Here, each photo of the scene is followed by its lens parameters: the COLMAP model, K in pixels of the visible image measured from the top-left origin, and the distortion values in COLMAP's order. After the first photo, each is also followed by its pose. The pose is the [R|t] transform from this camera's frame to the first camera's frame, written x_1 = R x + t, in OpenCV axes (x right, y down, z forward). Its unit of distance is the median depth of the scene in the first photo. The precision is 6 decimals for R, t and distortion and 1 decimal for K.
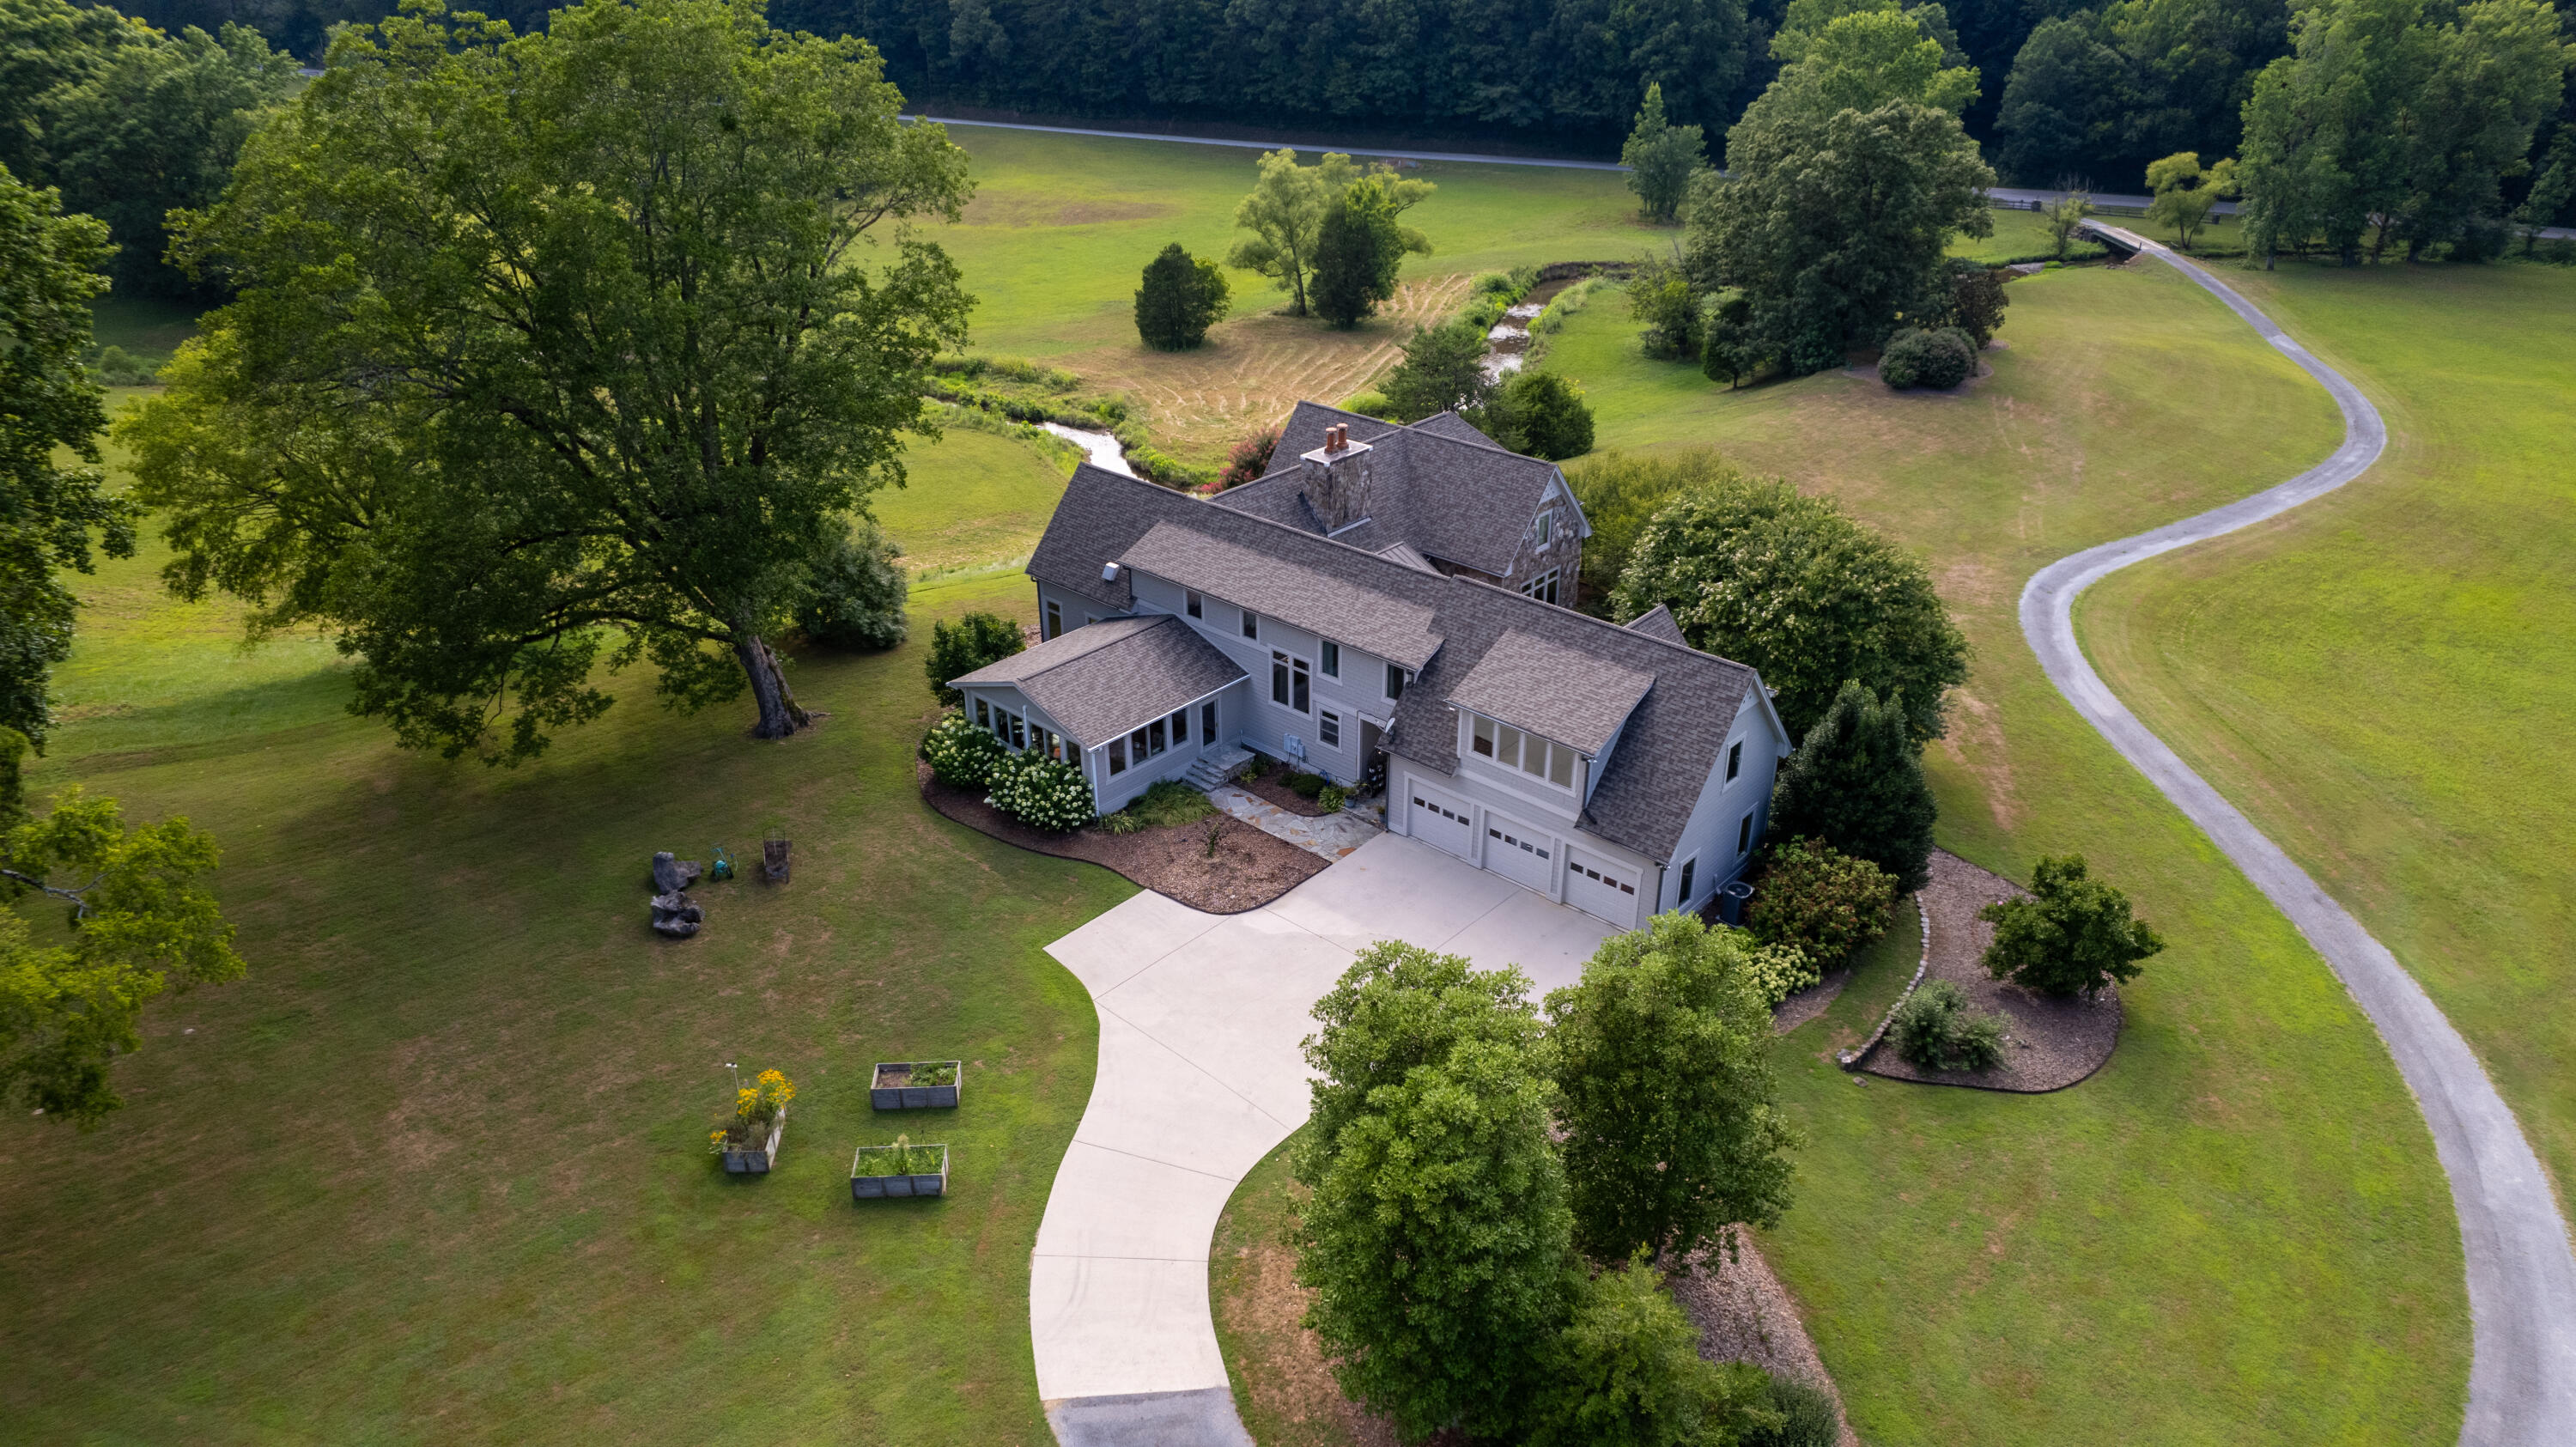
lens RADIAL K [[1644.6, 0, 1288.2], [0, 1644.6, 731.3], [0, 0, 1]] dist [-0.071329, 0.064922]
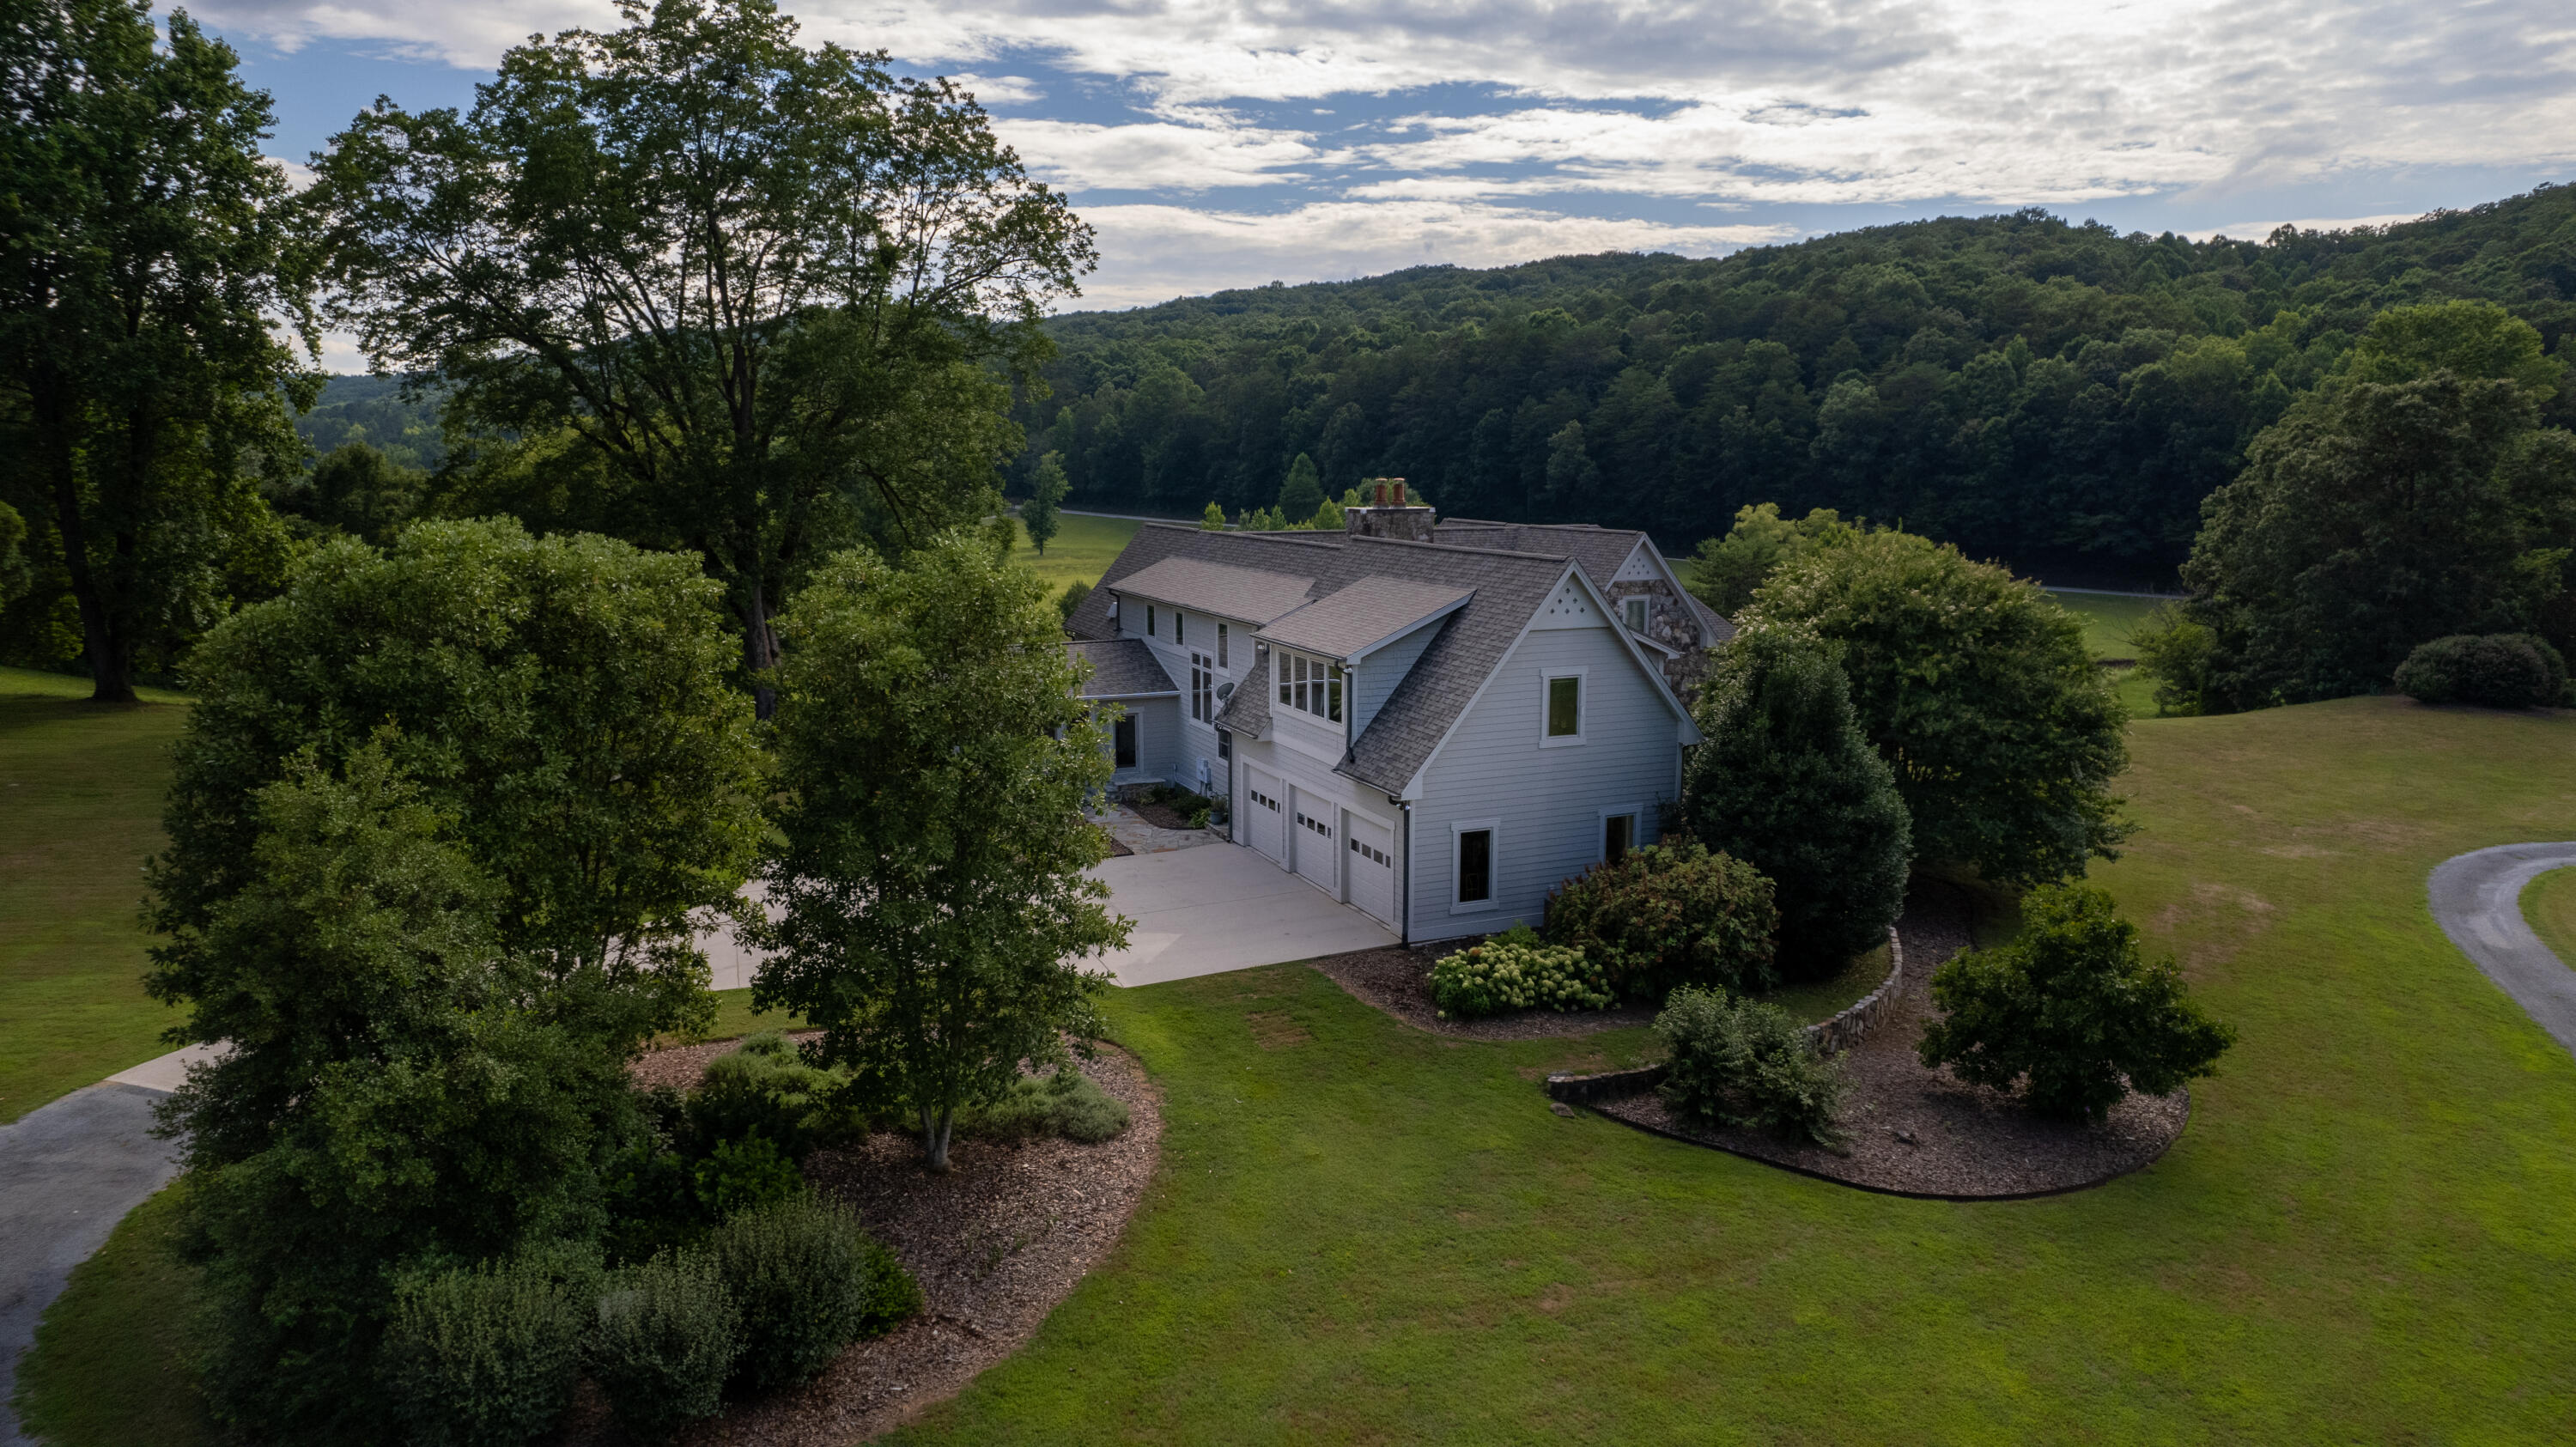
lens RADIAL K [[1644.6, 0, 1292.3], [0, 1644.6, 716.9], [0, 0, 1]] dist [-0.071329, 0.064922]
pose [[0.905675, 0.070484, -0.418073, 0.396305], [-0.201673, 0.939001, -0.278577, 0.209423], [0.372936, 0.336614, 0.864644, 0.293152]]
